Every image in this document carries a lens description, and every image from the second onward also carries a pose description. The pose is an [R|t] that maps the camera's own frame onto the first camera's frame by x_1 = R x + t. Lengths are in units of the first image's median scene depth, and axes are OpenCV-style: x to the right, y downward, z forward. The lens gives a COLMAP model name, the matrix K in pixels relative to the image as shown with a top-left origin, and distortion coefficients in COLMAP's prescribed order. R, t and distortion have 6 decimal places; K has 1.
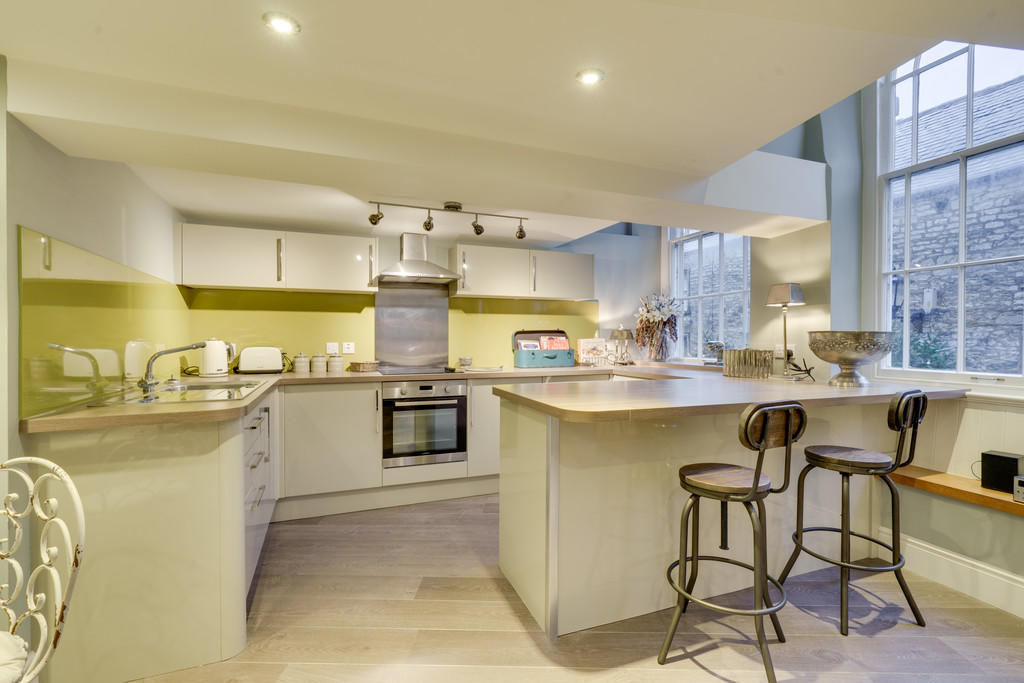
lens RADIAL K [[467.9, 0, 509.9], [0, 467.9, 342.1], [0, 0, 1]] dist [0.003995, -0.000378]
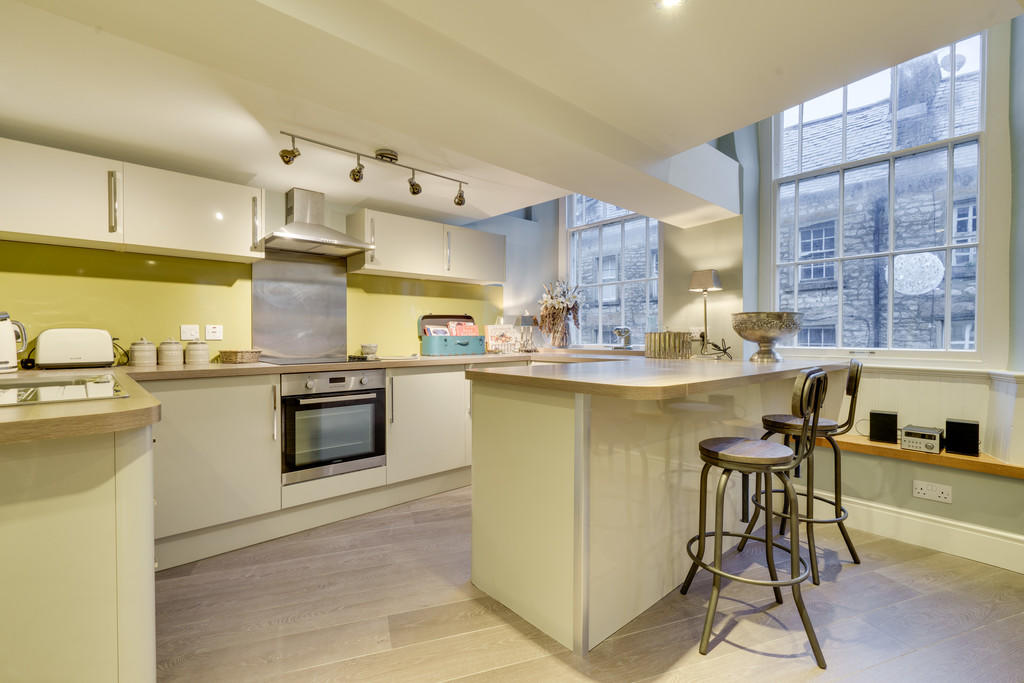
lens RADIAL K [[467.9, 0, 512.4], [0, 467.9, 339.8], [0, 0, 1]] dist [0.003995, -0.000378]
pose [[0.931077, -0.004642, 0.364794, -0.213624], [0.004341, 0.999989, 0.001645, 0.031531], [-0.364798, 0.000052, 0.931087, 0.153262]]
